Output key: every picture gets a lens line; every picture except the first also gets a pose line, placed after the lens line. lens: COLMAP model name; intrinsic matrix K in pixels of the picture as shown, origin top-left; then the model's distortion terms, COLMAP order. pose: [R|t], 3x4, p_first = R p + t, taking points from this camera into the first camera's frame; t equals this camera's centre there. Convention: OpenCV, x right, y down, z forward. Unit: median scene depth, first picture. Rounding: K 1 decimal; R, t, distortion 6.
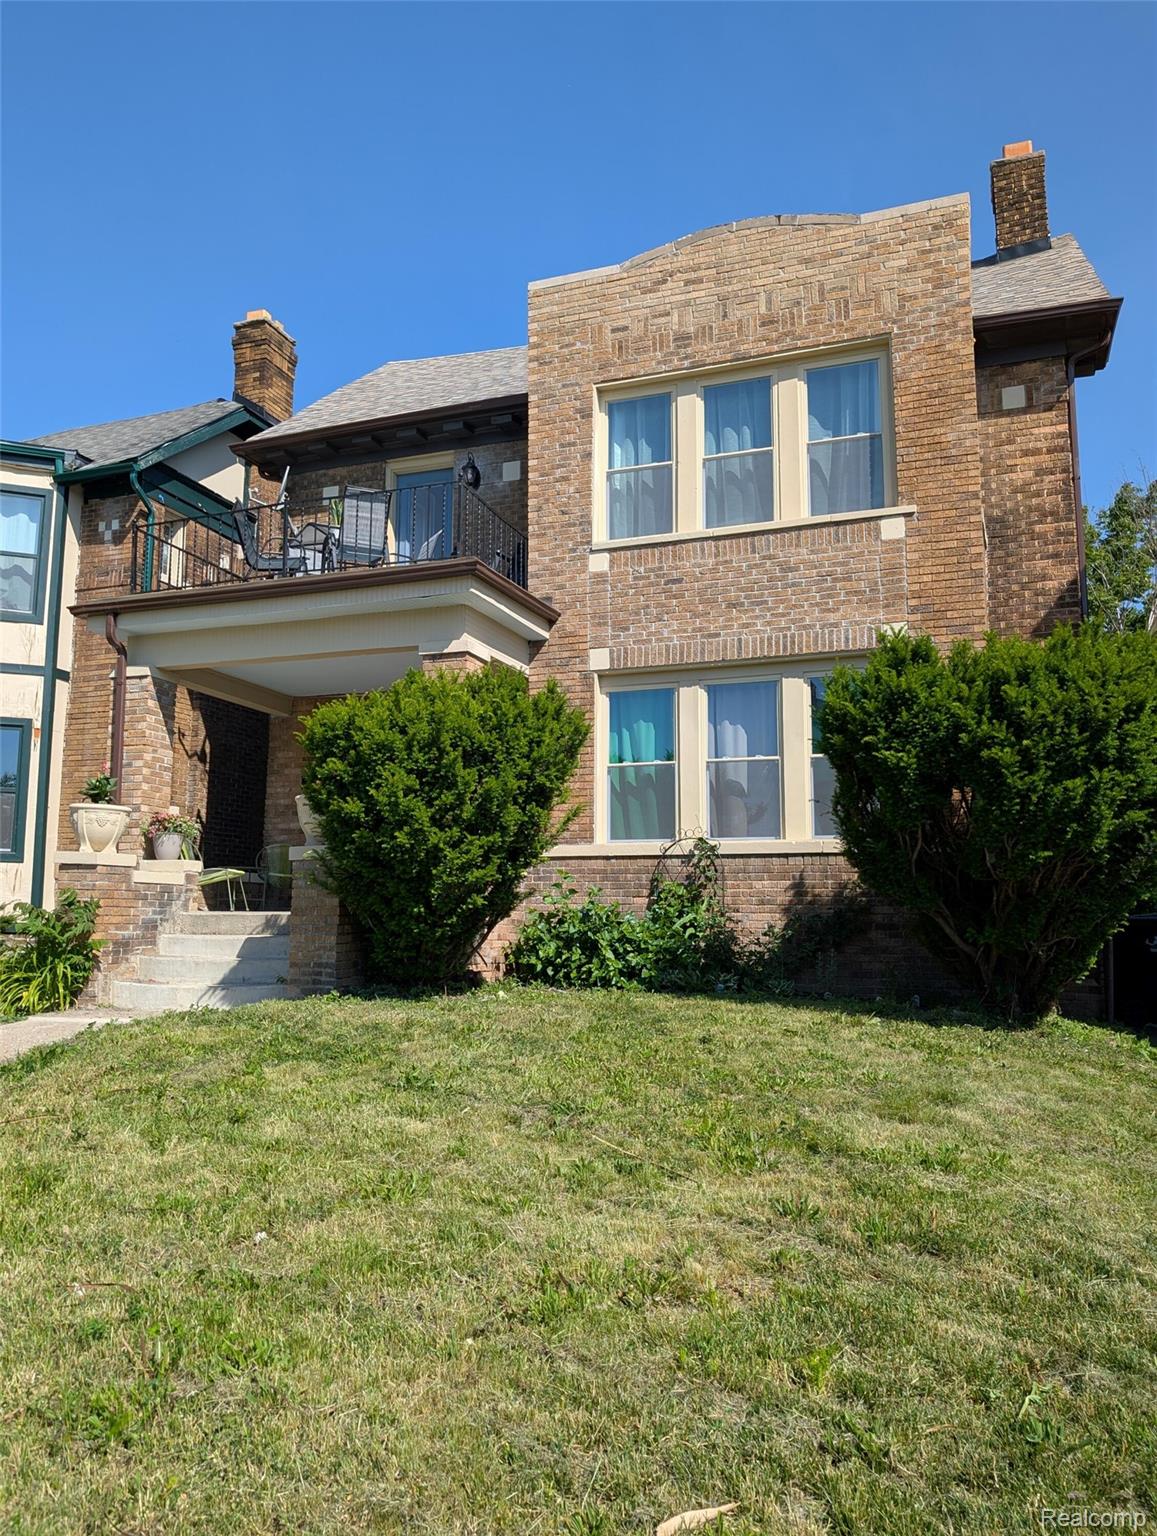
lens RADIAL K [[1158.2, 0, 574.5], [0, 1158.2, 772.7], [0, 0, 1]] dist [0.051186, -0.000863]
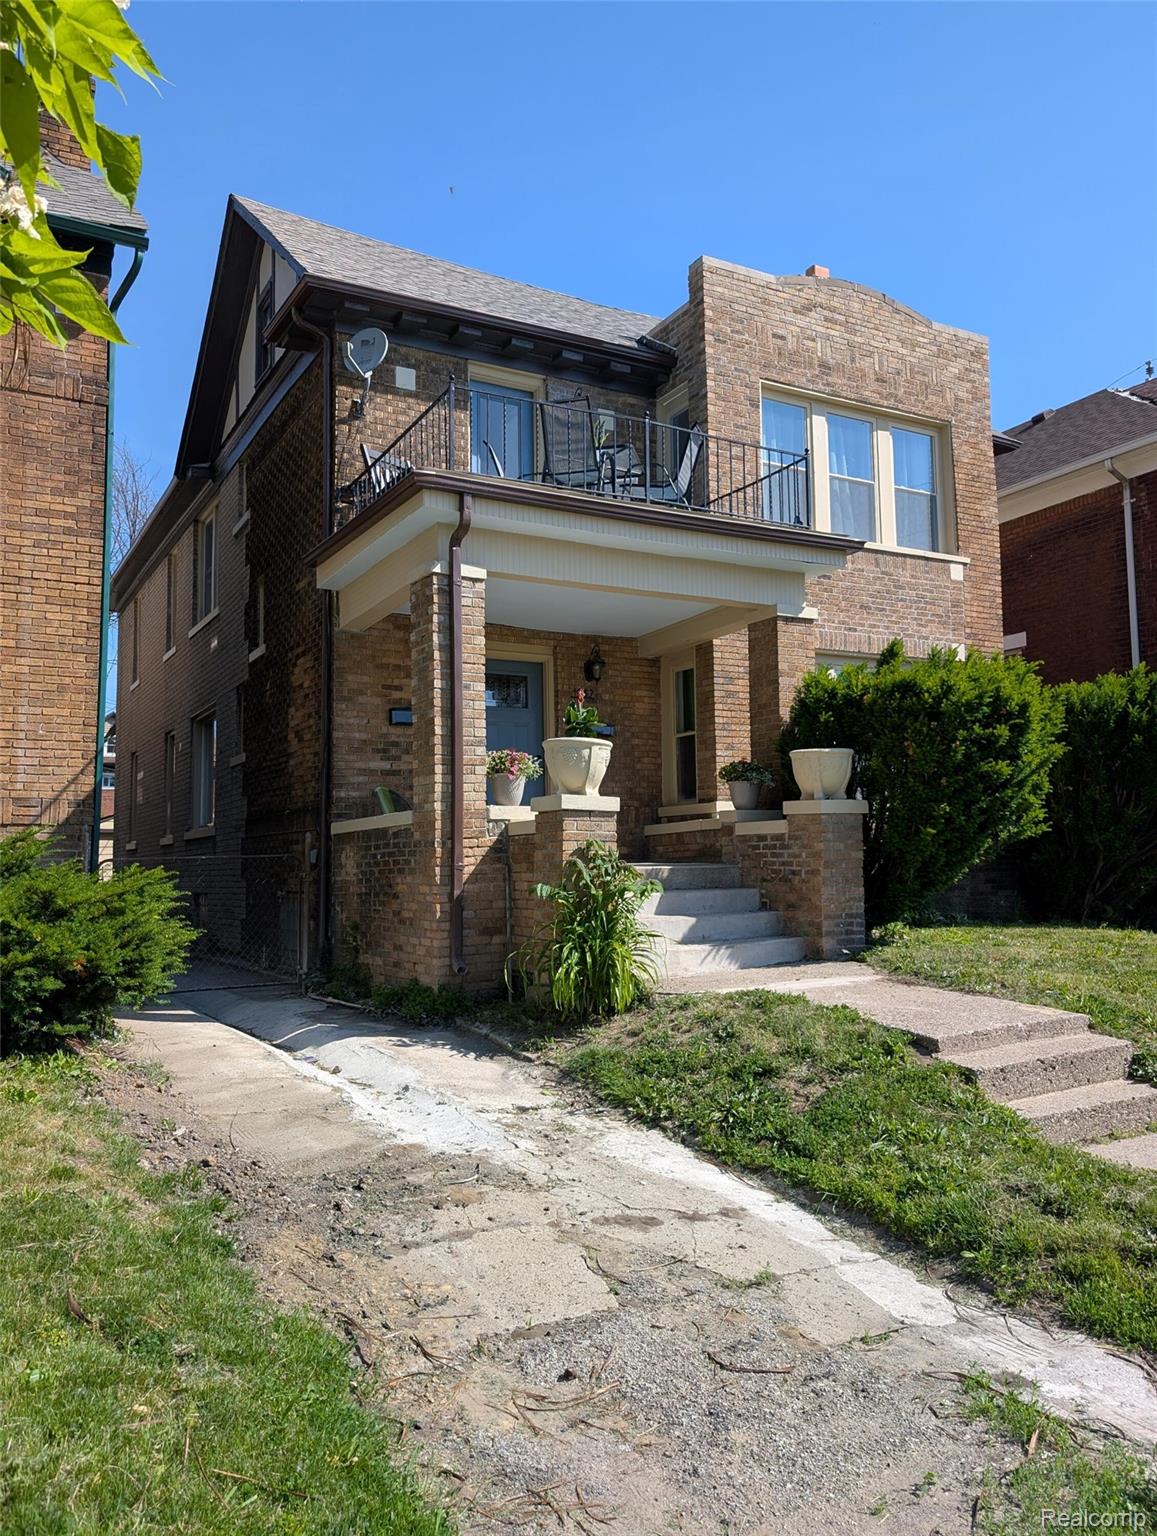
lens RADIAL K [[1158.2, 0, 575.0], [0, 1158.2, 759.0], [0, 0, 1]] dist [0.051186, -0.000863]
pose [[0.652877, 0.055711, 0.755412, -0.957961], [-0.077534, 0.996968, -0.006516, 0.043361], [-0.753485, -0.054317, 0.655217, 0.425336]]
